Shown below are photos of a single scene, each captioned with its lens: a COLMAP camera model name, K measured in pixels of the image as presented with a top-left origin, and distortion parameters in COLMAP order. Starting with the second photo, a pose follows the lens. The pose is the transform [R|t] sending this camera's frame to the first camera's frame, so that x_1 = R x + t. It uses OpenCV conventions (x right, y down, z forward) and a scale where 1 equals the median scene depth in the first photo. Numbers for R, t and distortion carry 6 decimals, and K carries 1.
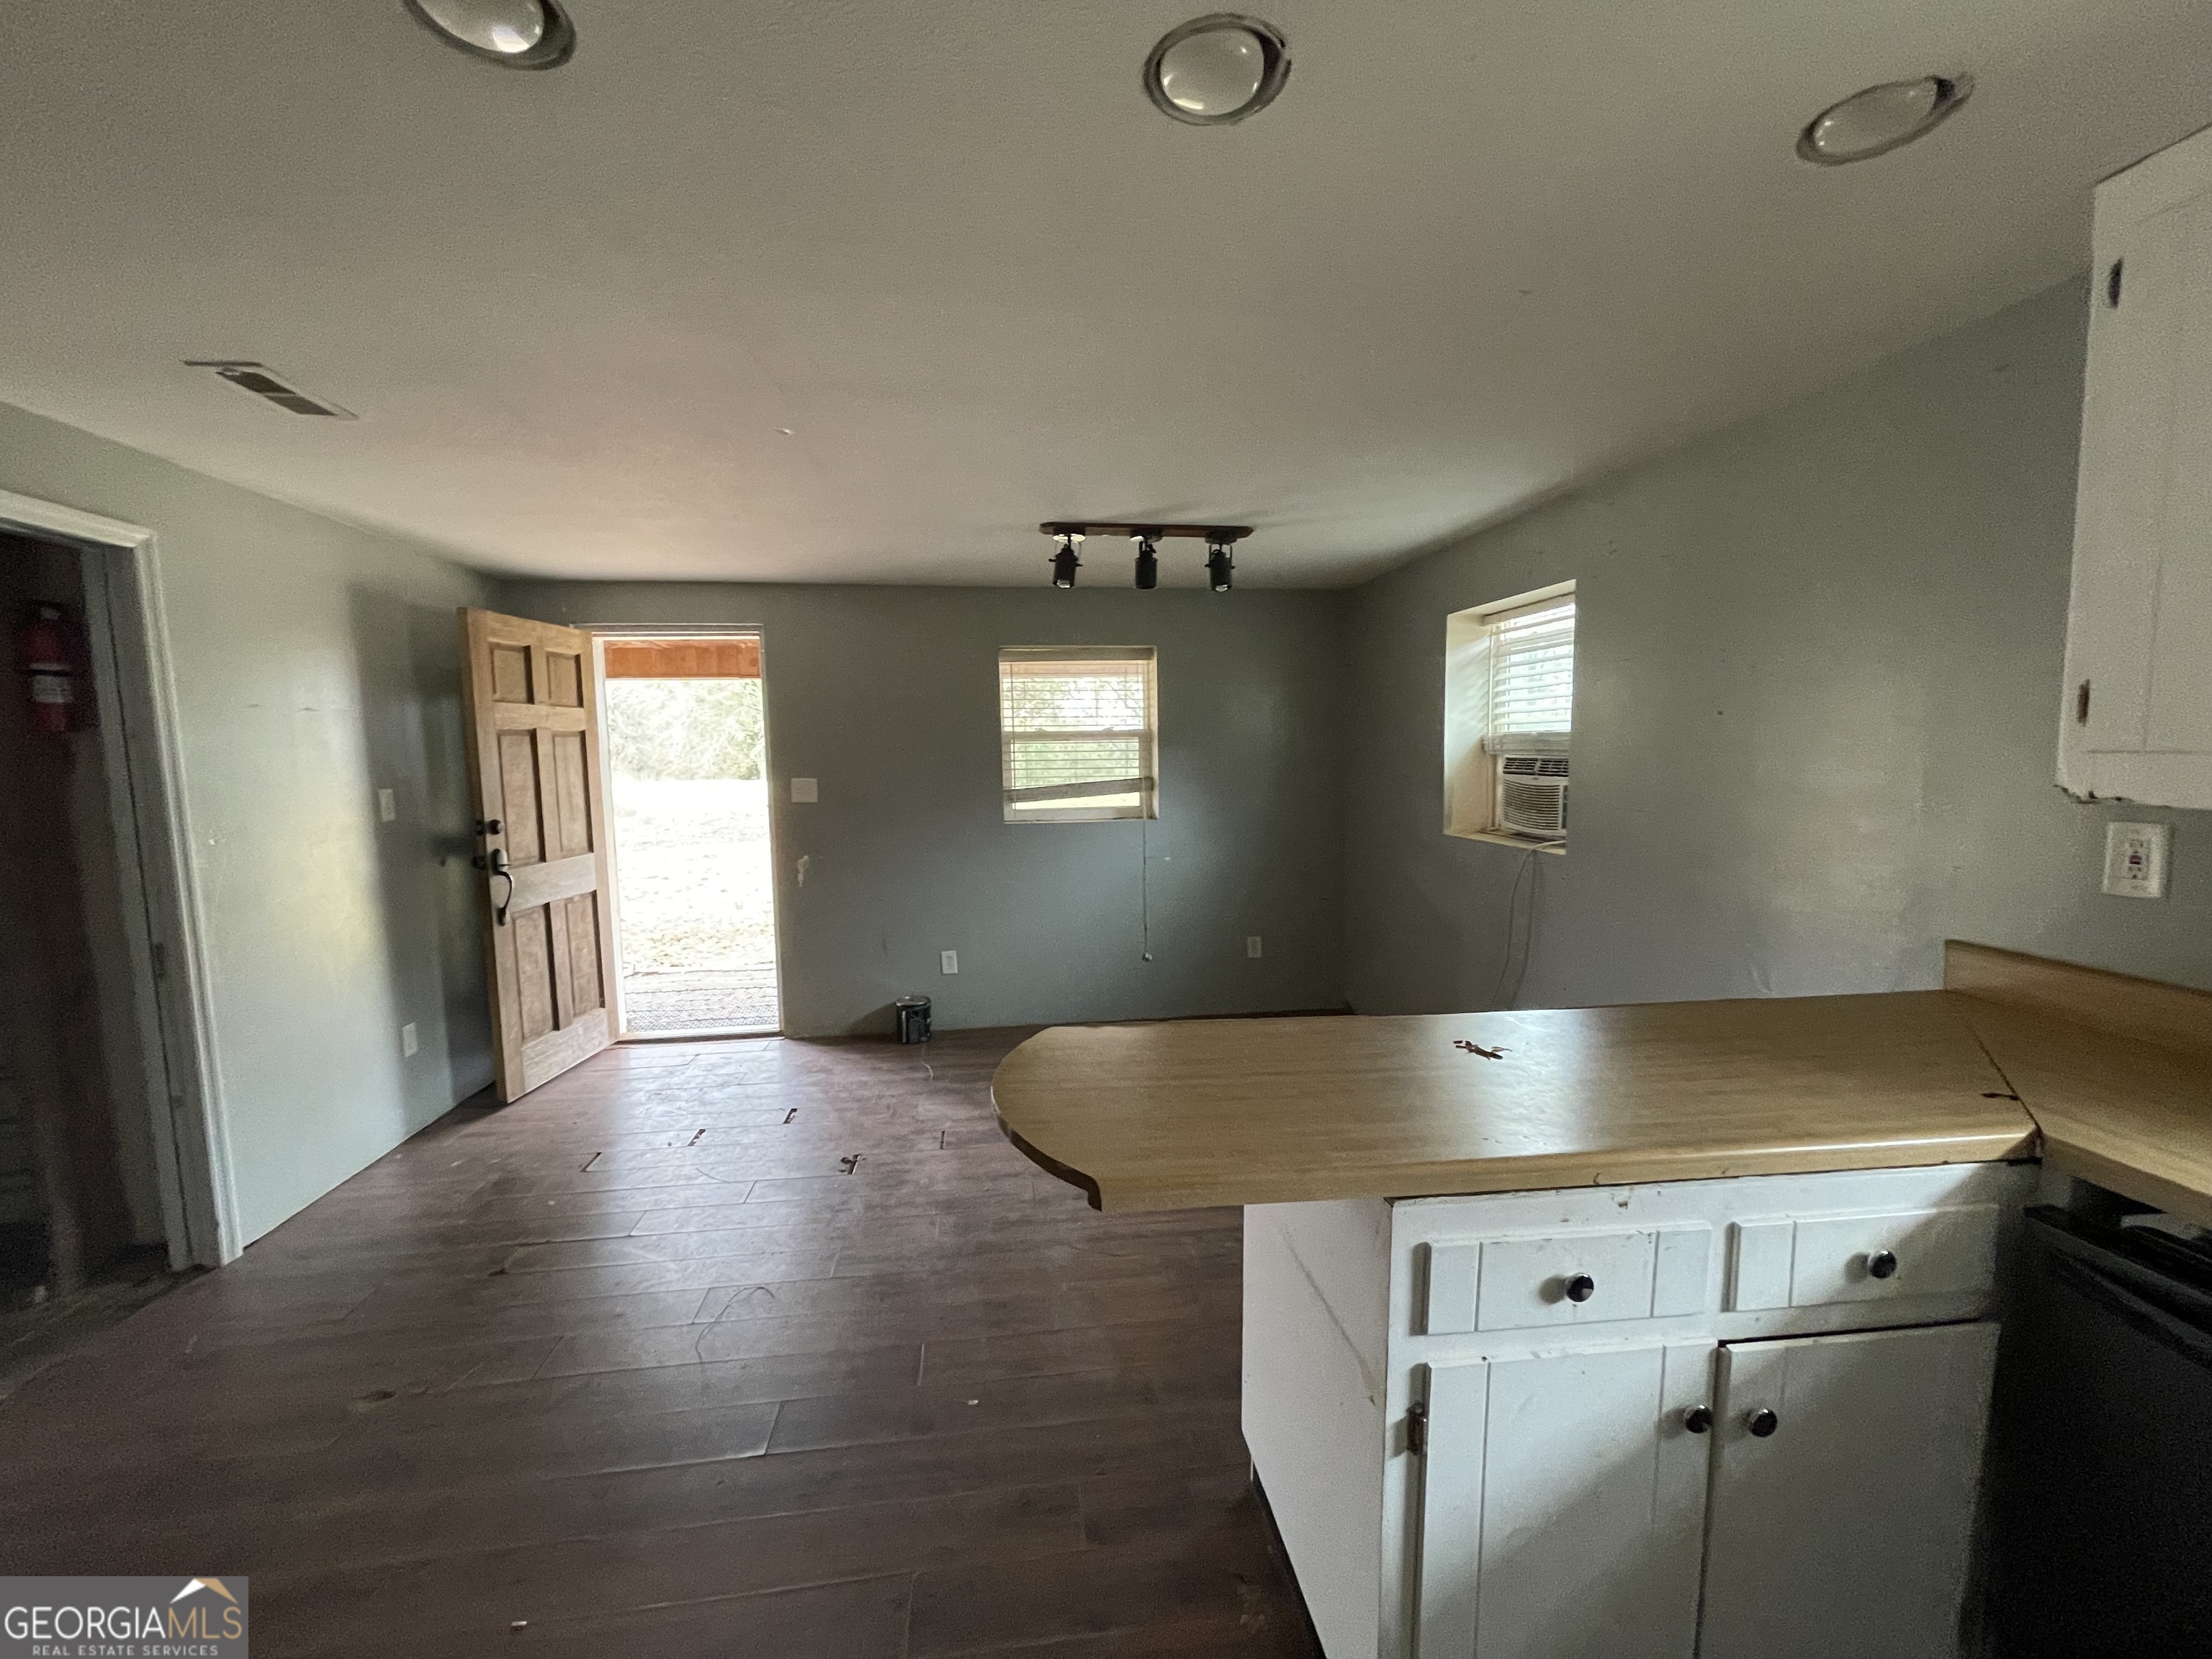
lens RADIAL K [[895.0, 0, 1097.3], [0, 895.0, 839.0], [0, 0, 1]] dist [-0.000587, 0.000069]
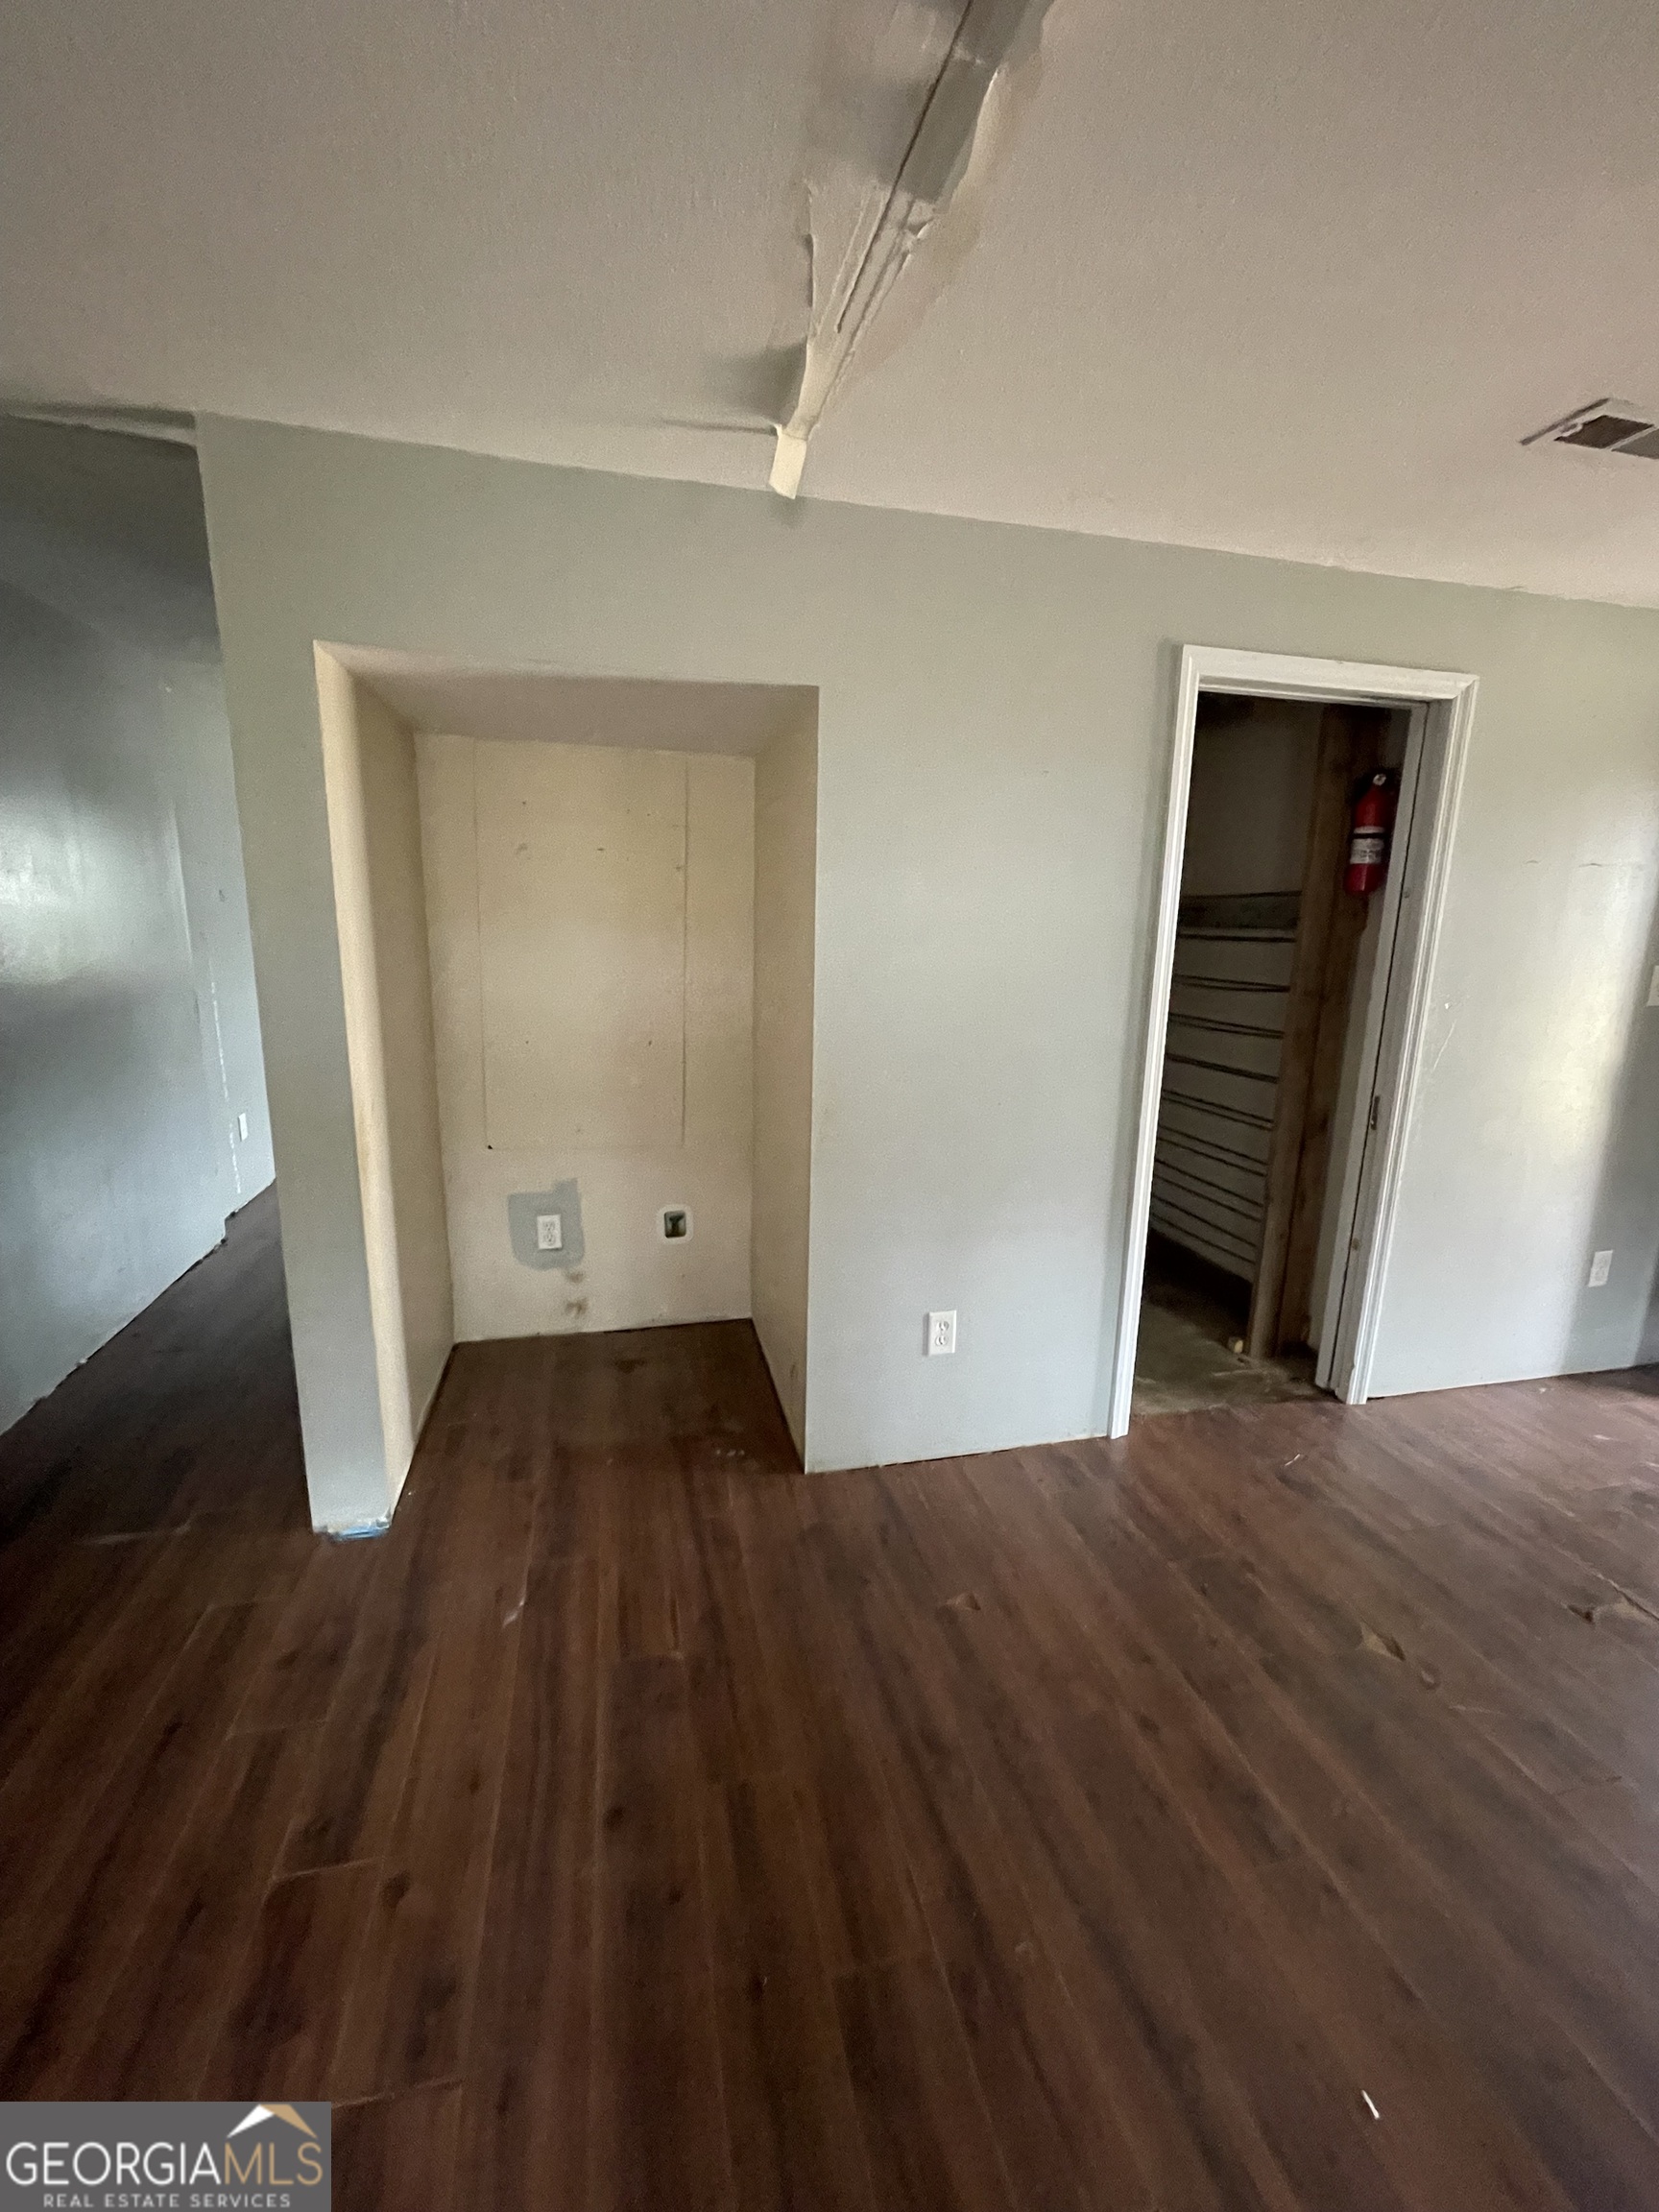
lens RADIAL K [[895.0, 0, 836.2], [0, 895.0, 1100.3], [0, 0, 1]] dist [-0.000587, 0.000069]
pose [[0.108981, 0.223198, -0.968662, -0.098380], [-0.123638, 0.969942, 0.209583, -0.019275], [0.986325, 0.096923, 0.133301, 0.227316]]
